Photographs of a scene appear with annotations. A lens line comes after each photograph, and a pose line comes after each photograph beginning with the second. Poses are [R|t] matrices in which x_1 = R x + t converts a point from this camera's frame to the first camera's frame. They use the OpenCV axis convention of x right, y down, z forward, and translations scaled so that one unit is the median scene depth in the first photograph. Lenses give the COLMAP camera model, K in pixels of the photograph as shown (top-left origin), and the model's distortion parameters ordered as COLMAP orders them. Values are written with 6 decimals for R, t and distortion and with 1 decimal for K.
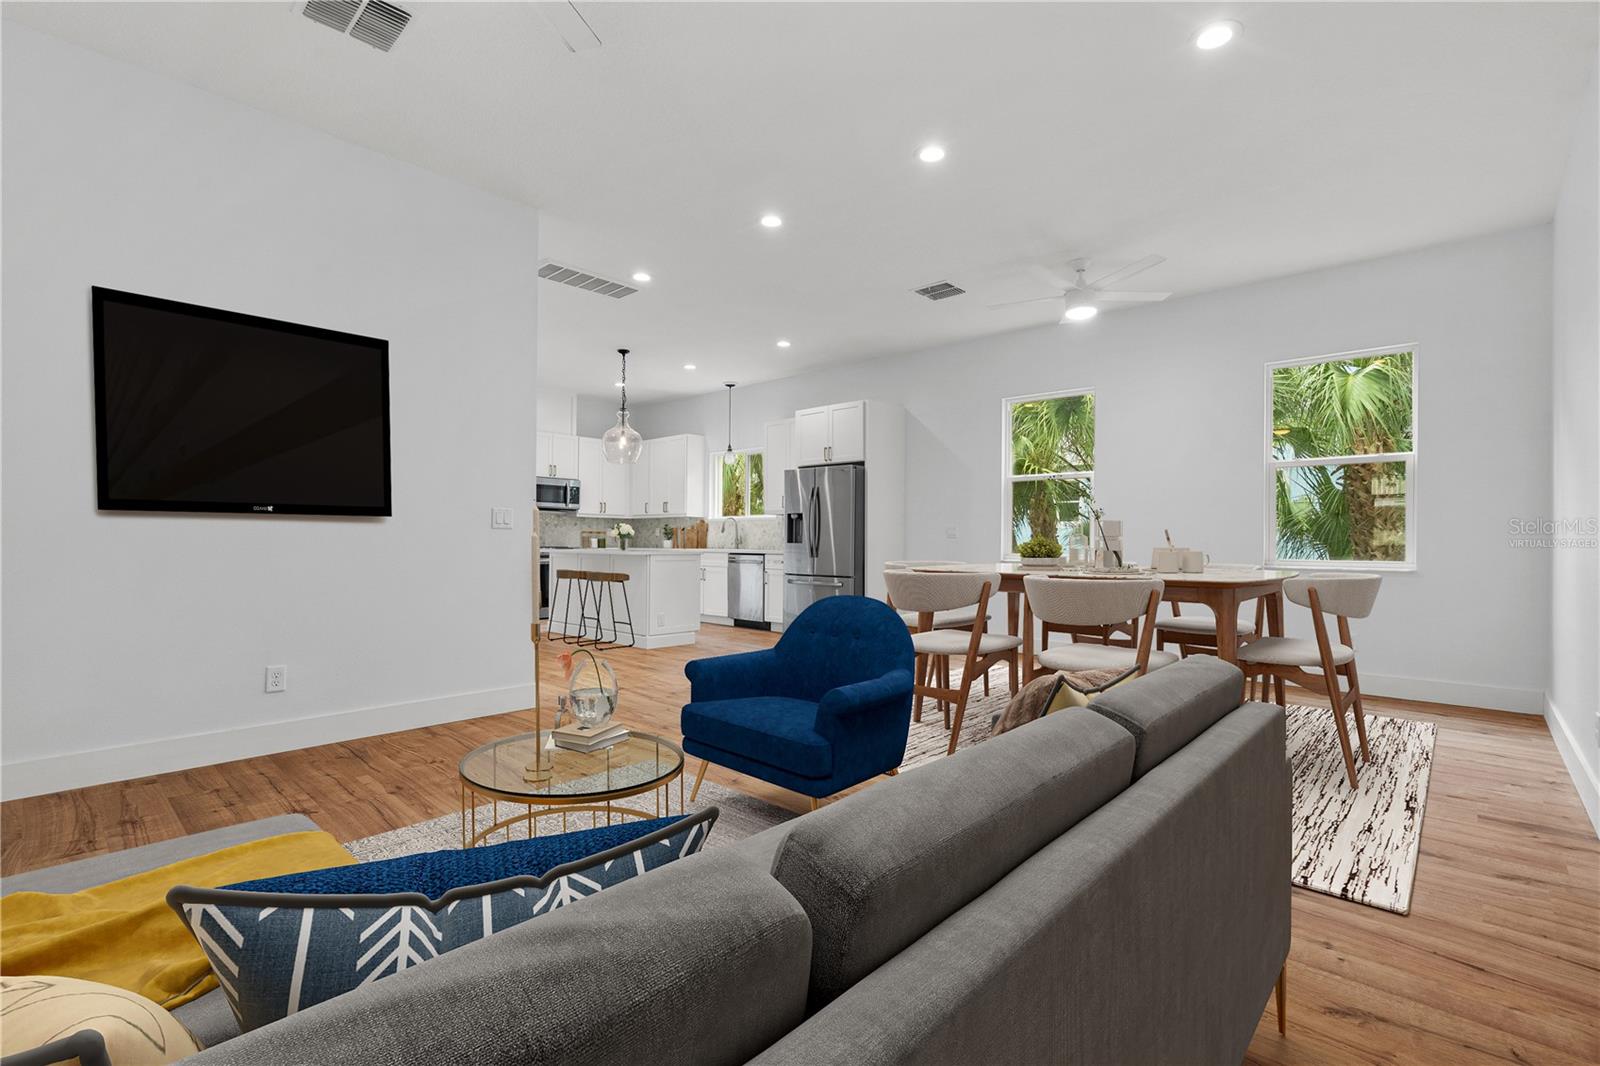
lens RADIAL K [[717.5, 0, 810.7], [0, 717.5, 538.7], [0, 0, 1]] dist [0.000003, 0.000305]
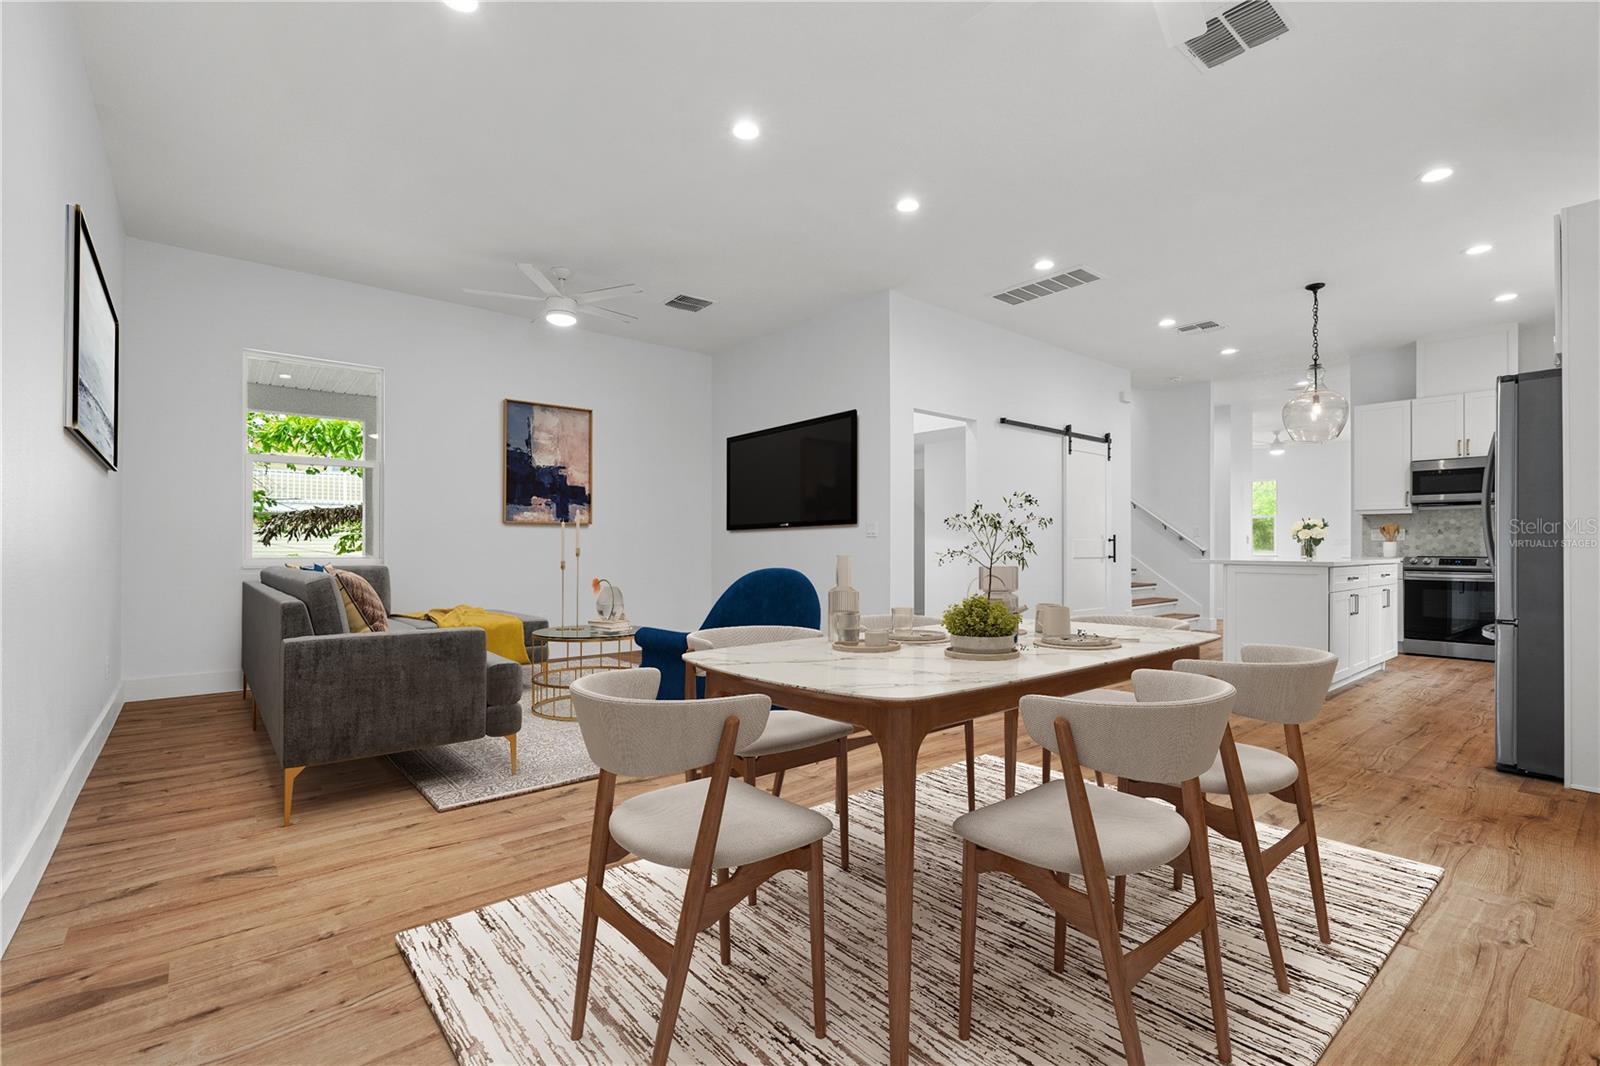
lens RADIAL K [[717.5, 0, 810.7], [0, 717.5, 538.7], [0, 0, 1]] dist [0.000003, 0.000305]
pose [[-0.120772, -0.004211, -0.992671, 0.738298], [-0.006739, 0.999971, -0.003422, 0.001827], [0.992657, 0.006276, -0.120797, 0.810250]]
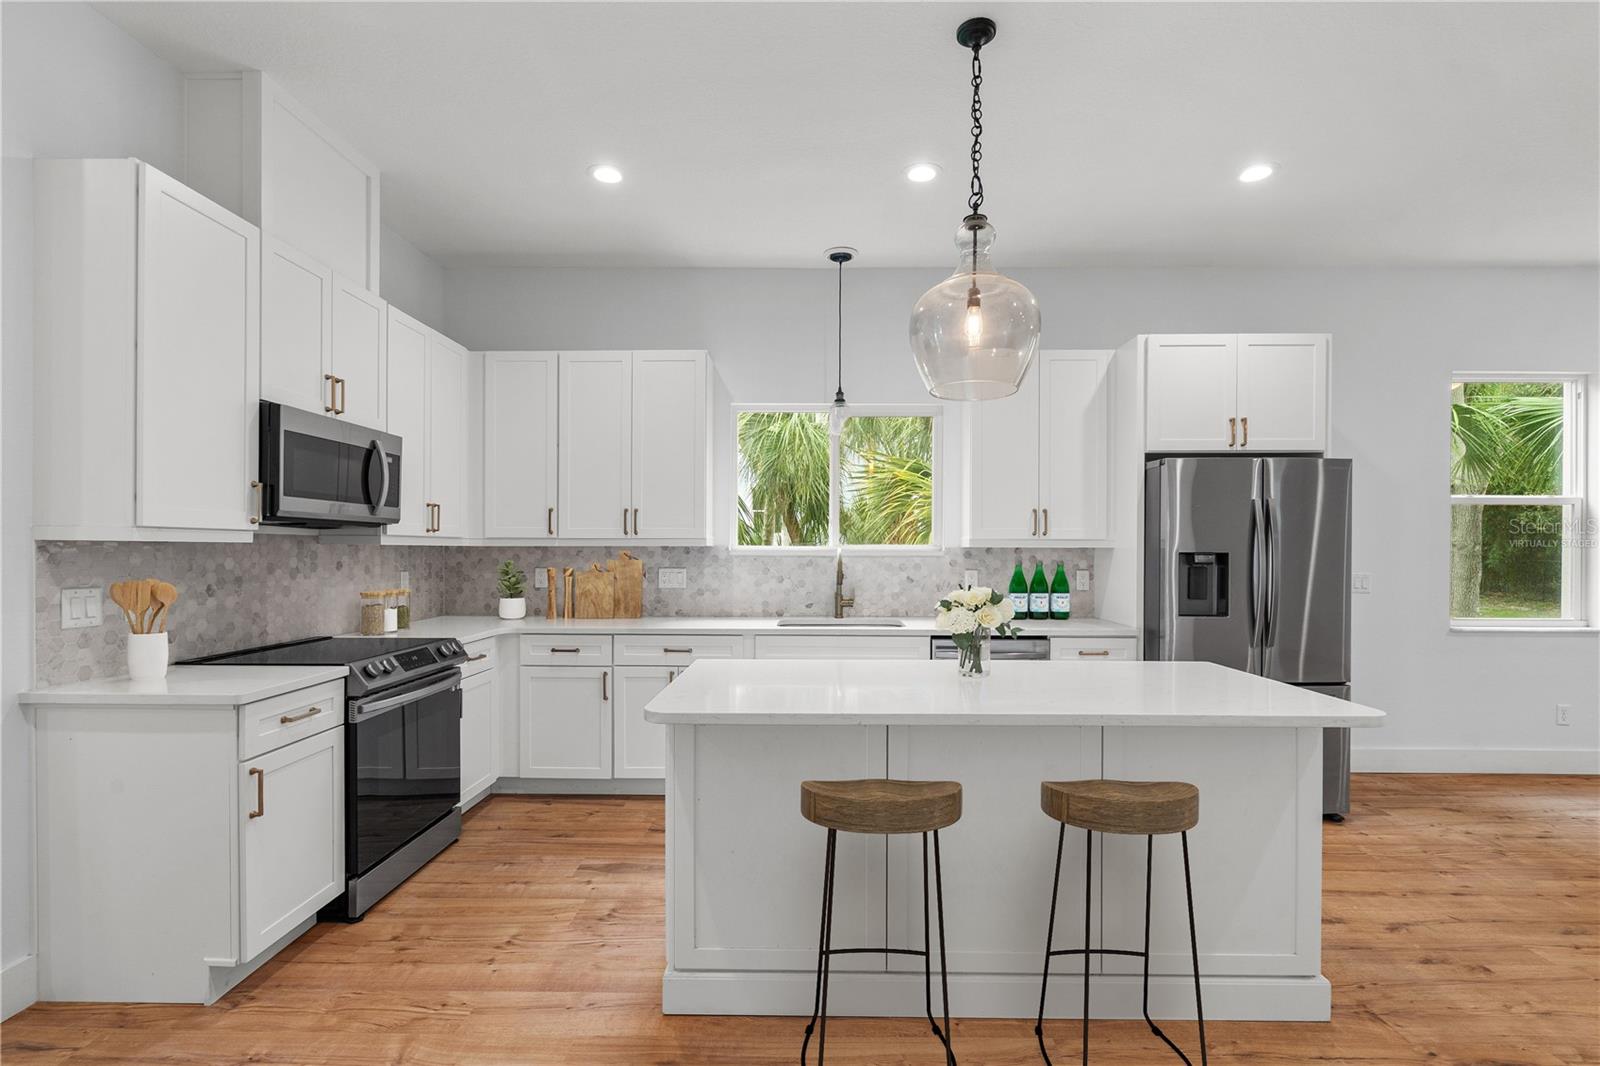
lens RADIAL K [[760.0, 0, 801.0], [0, 760.0, 548.0], [0, 0, 1]] dist [-0.002011, -0.000399]
pose [[0.748762, 0.004590, 0.662823, -0.752252], [0.001056, 0.999966, -0.008117, -0.048277], [-0.662838, 0.006778, 0.748732, 1.124948]]
